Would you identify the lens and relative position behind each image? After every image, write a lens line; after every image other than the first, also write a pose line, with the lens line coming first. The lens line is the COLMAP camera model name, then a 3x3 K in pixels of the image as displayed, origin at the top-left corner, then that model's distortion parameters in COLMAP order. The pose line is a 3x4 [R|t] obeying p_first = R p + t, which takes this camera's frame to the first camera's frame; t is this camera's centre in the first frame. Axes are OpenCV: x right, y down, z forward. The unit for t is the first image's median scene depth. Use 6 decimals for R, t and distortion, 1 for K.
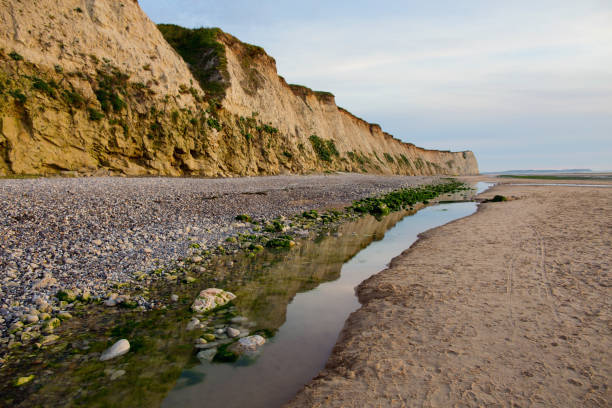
lens RADIAL K [[427.5, 0, 306.0], [0, 427.5, 204.0], [0, 0, 1]] dist [-0.061896, 0.067860]
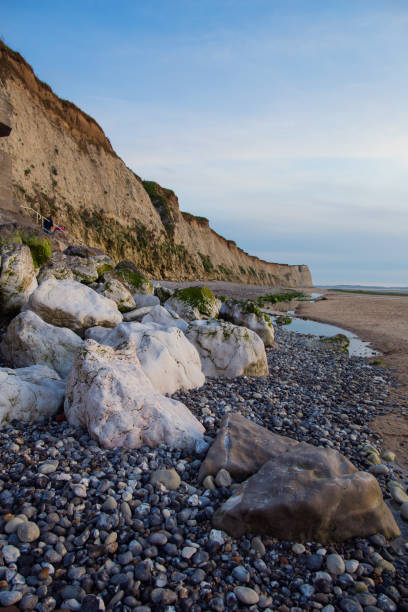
lens RADIAL K [[427.5, 0, 204.0], [0, 427.5, 306.0], [0, 0, 1]] dist [-0.061896, 0.067860]
pose [[0.989158, 0.044099, 0.140076, -0.119741], [-0.042894, 0.999012, -0.011610, 0.019608], [-0.140450, 0.005475, 0.990073, -0.279842]]
